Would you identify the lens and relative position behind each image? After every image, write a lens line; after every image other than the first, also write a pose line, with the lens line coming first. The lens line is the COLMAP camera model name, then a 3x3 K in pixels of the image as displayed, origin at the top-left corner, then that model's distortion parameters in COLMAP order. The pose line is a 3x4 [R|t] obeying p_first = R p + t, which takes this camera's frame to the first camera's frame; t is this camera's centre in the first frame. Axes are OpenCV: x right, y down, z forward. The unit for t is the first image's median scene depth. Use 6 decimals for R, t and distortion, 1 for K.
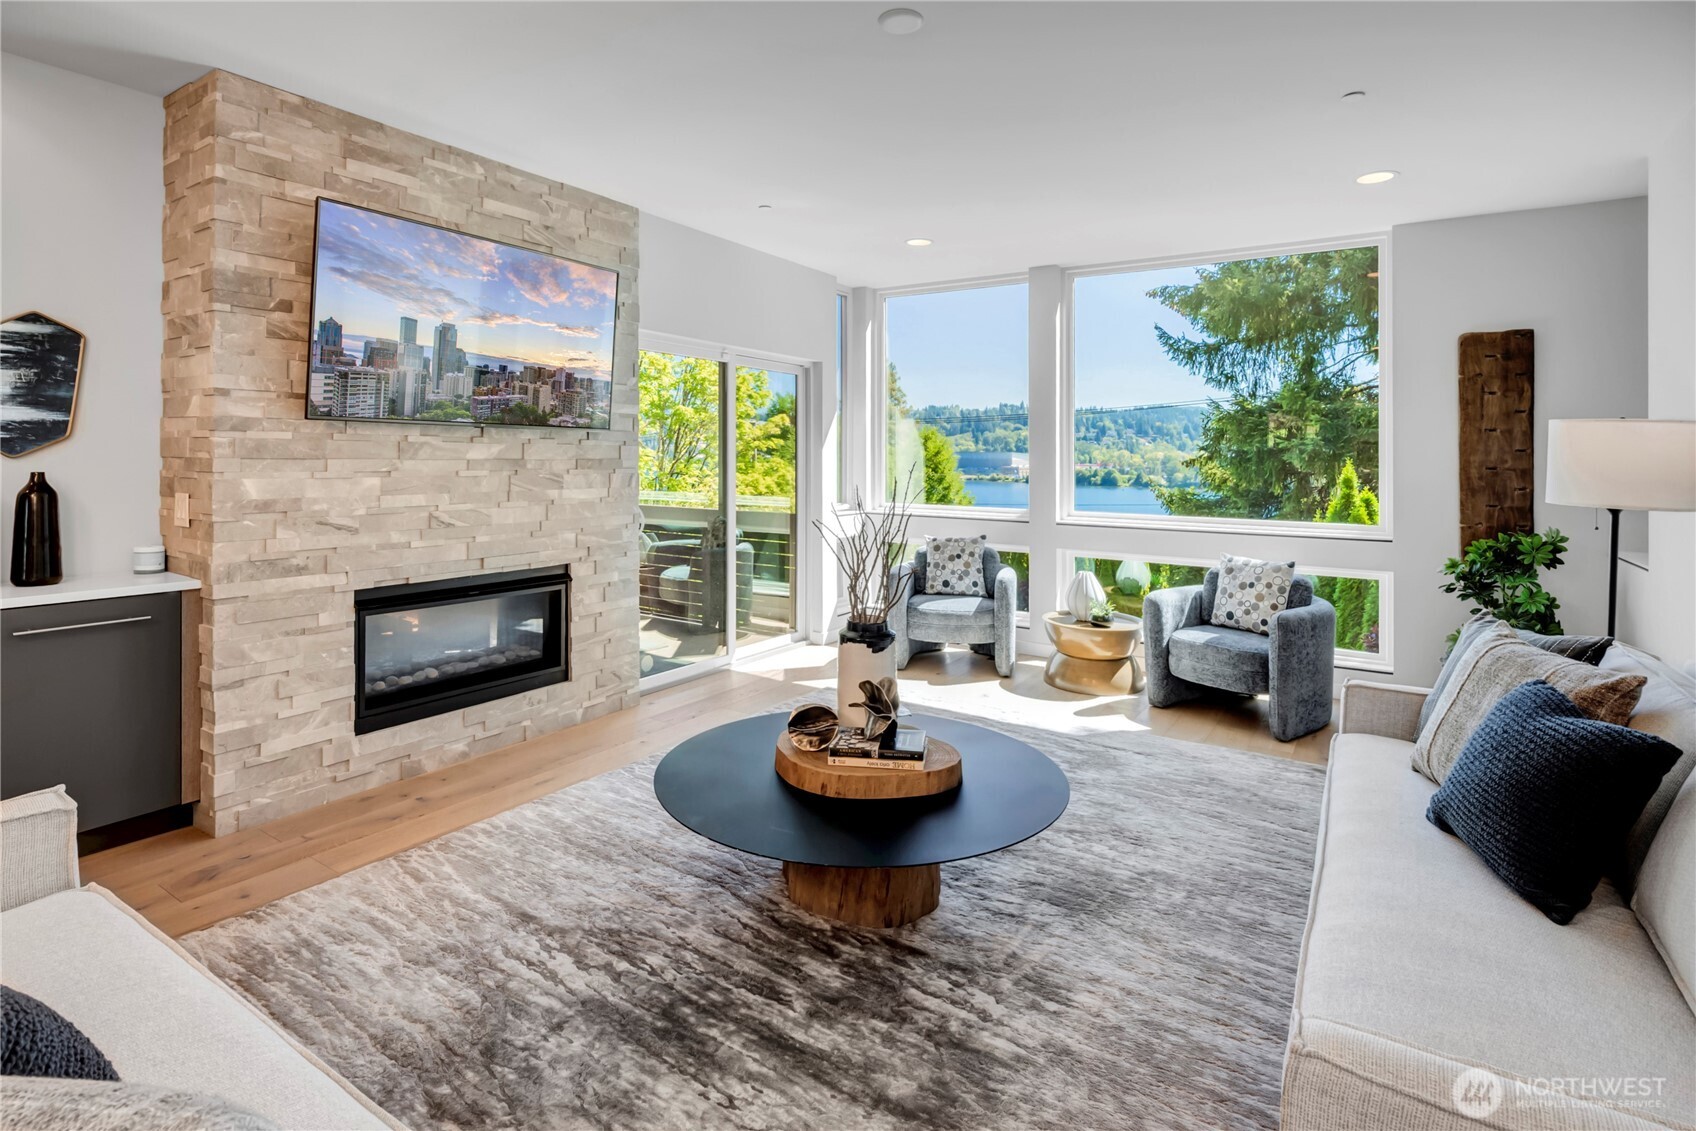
lens RADIAL K [[825.3, 0, 848.0], [0, 825.3, 565.5], [0, 0, 1]] dist [-0.032740, -0.000038]
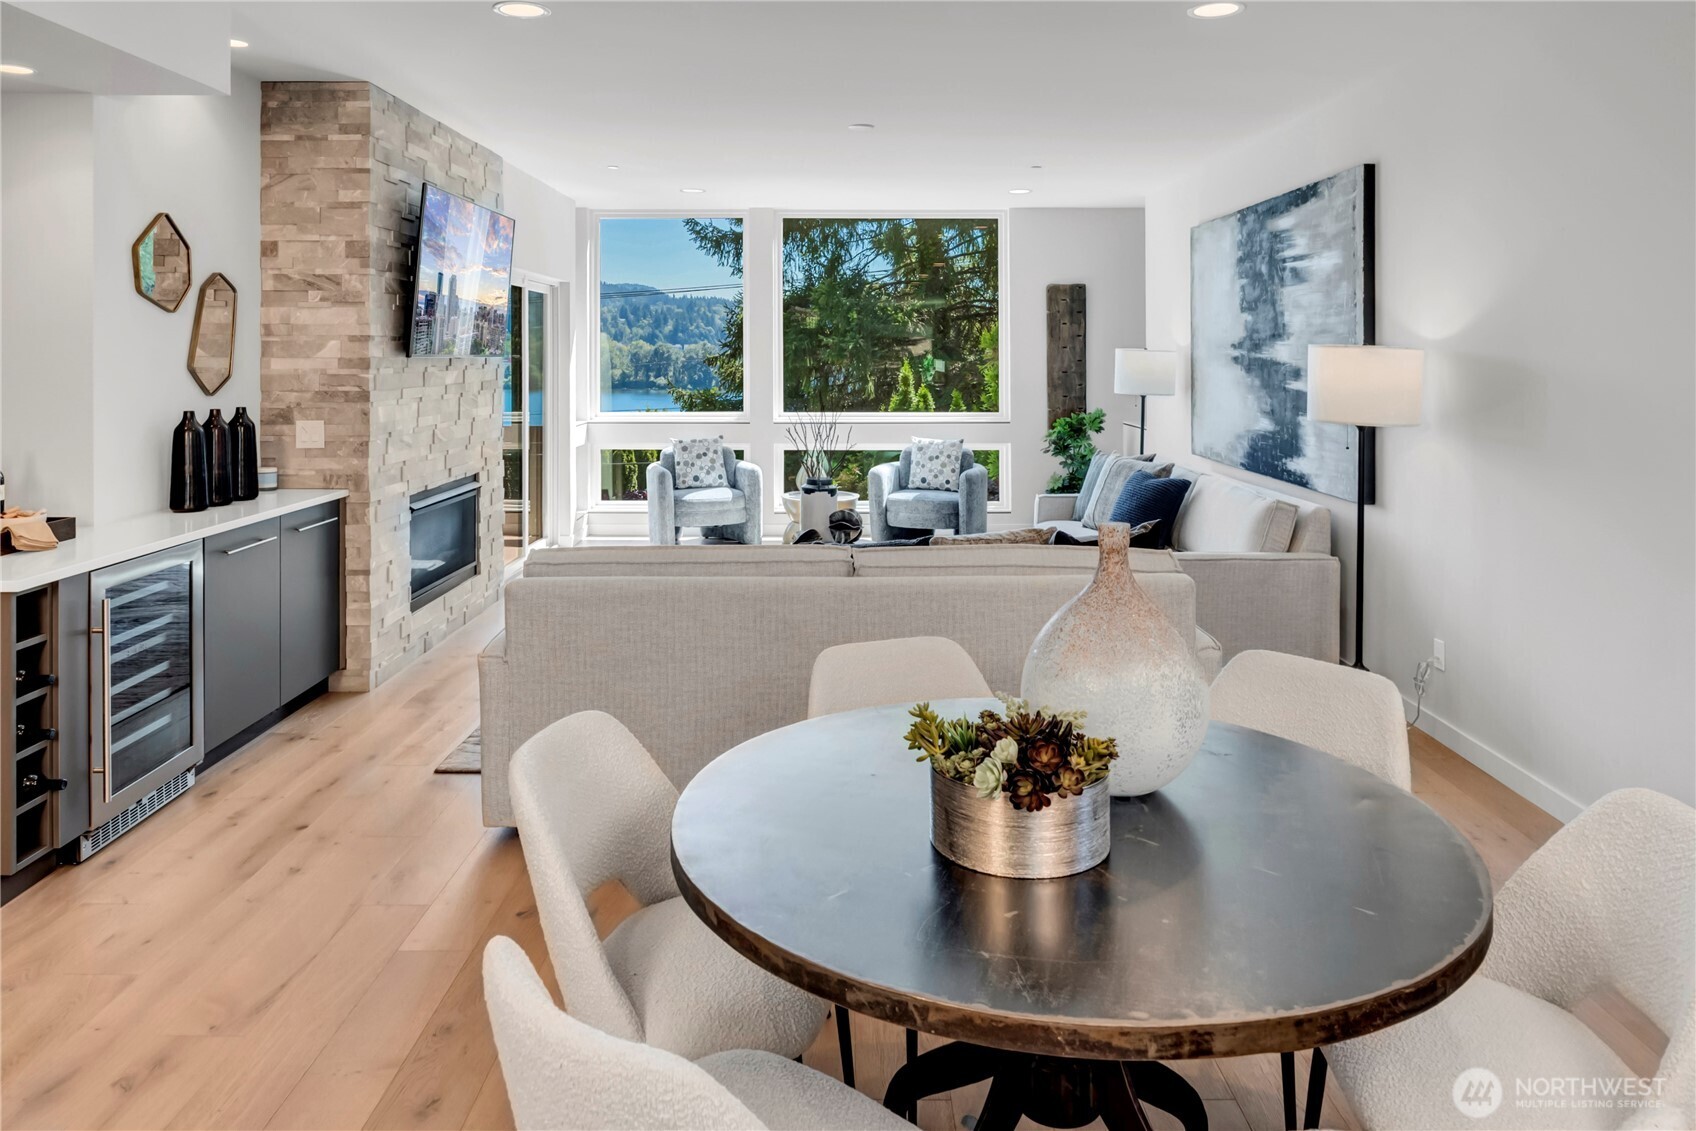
lens RADIAL K [[996.6, 0, 848.0], [0, 996.6, 565.5], [0, 0, 1]] dist [0.034701, -0.000478]
pose [[0.854031, -0.119369, 0.506342, -0.660542], [0.076999, 0.991603, 0.103897, 0.021414], [-0.514492, -0.049743, 0.856051, -0.520336]]
